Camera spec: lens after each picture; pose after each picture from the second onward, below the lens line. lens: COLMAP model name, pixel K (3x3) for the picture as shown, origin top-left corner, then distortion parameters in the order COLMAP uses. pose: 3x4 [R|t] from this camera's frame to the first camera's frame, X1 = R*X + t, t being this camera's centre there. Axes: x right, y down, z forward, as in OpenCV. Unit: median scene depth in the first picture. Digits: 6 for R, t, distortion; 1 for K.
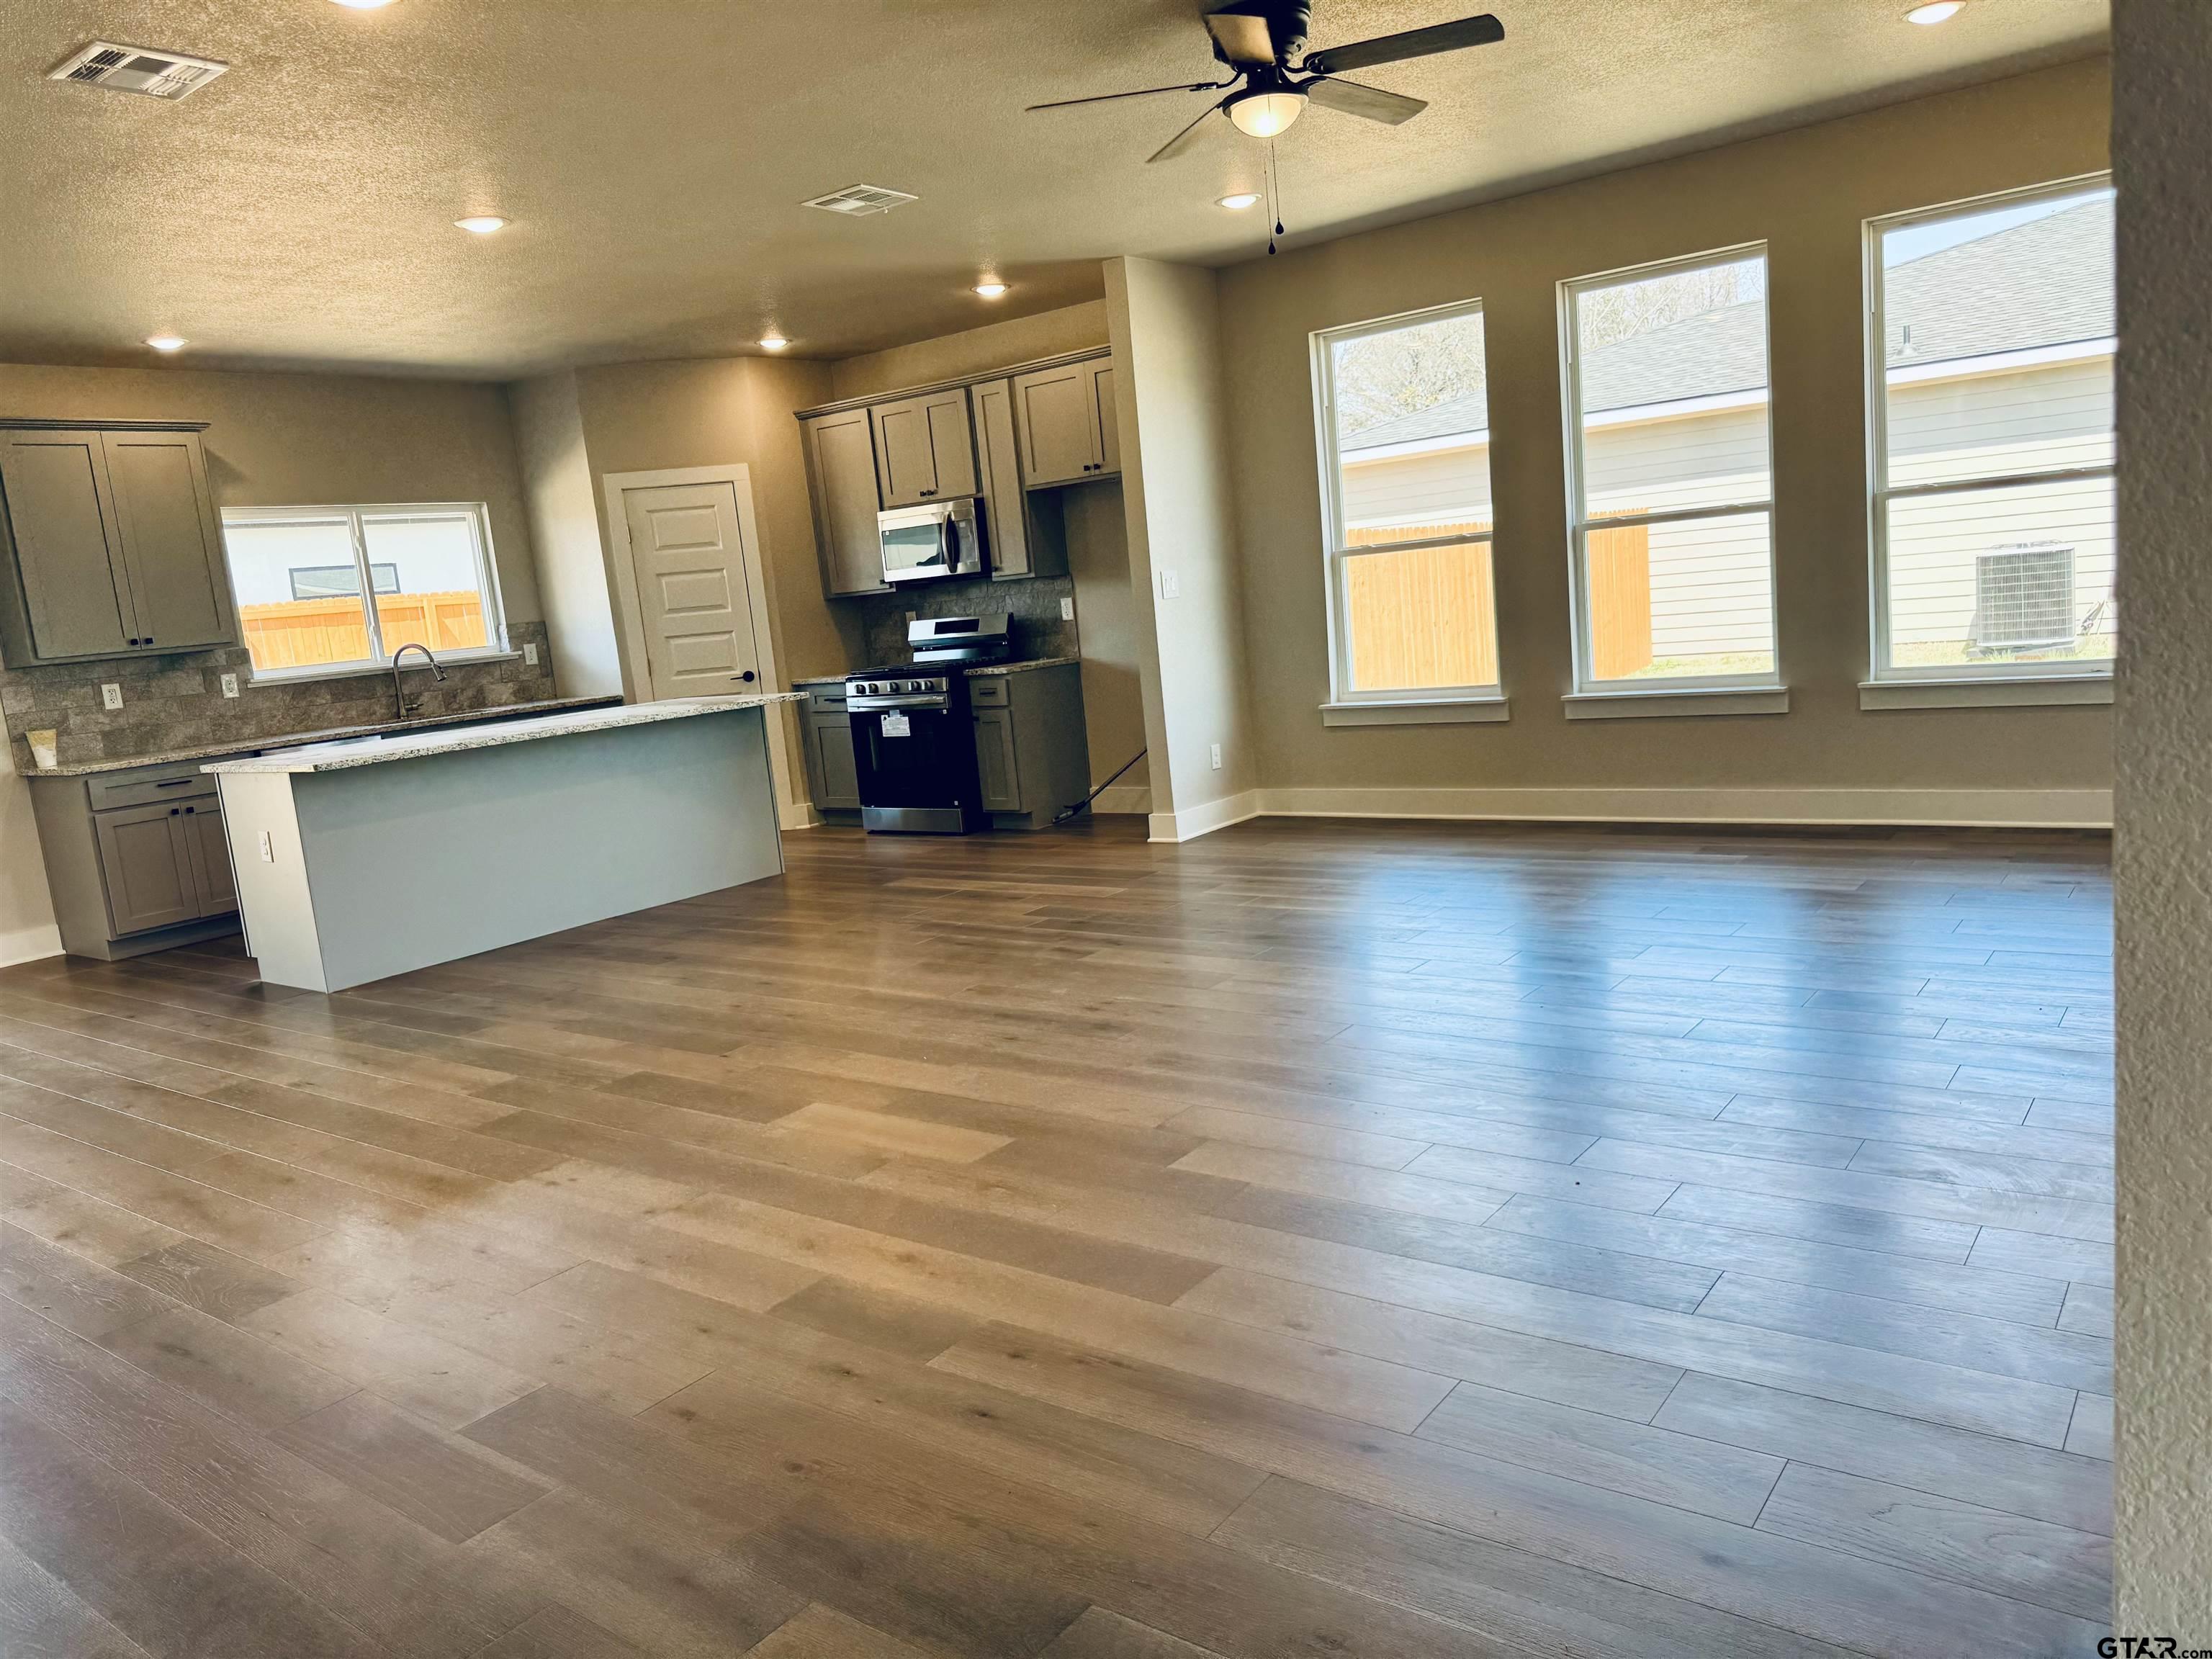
lens RADIAL K [[1566.3, 0, 1106.8], [0, 1566.3, 867.2], [0, 0, 1]] dist [0.002606, -0.016779]
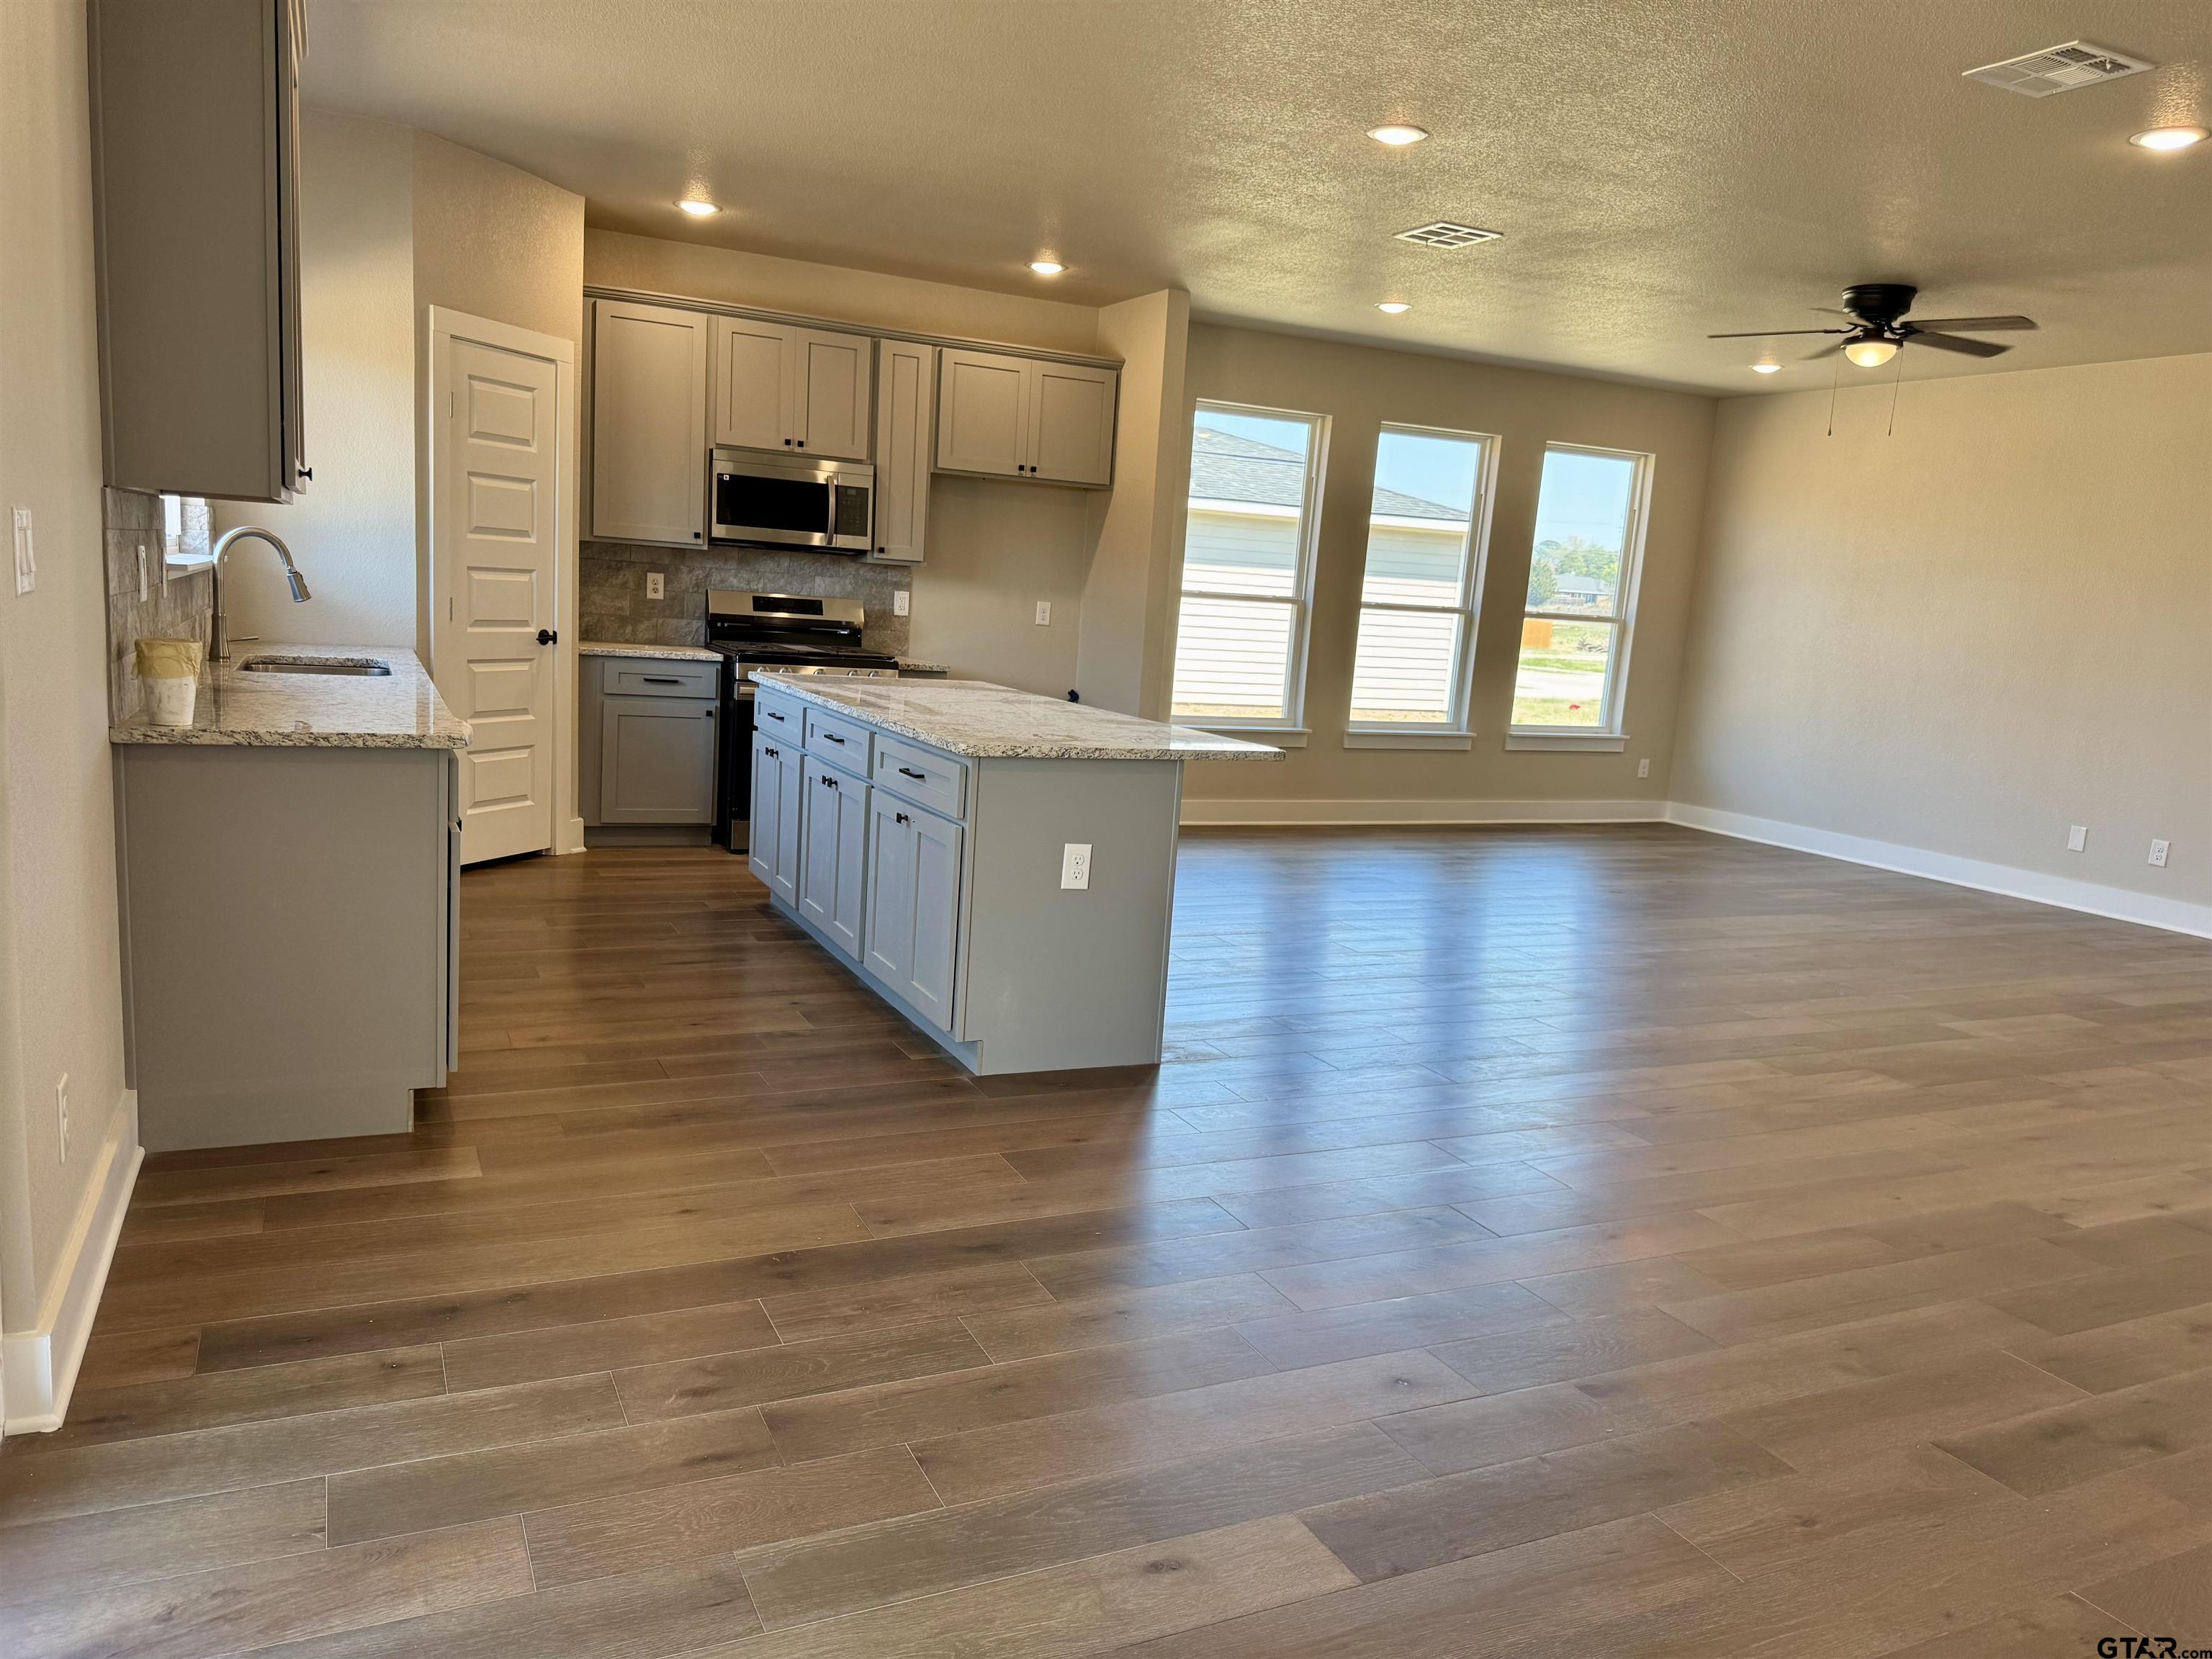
lens RADIAL K [[1566.3, 0, 1106.8], [0, 1566.3, 867.2], [0, 0, 1]] dist [0.002606, -0.016779]
pose [[0.452716, -0.028508, 0.891199, -0.875694], [0.045702, 0.998917, 0.008738, -0.015049], [-0.890483, 0.036773, 0.453528, 0.536285]]
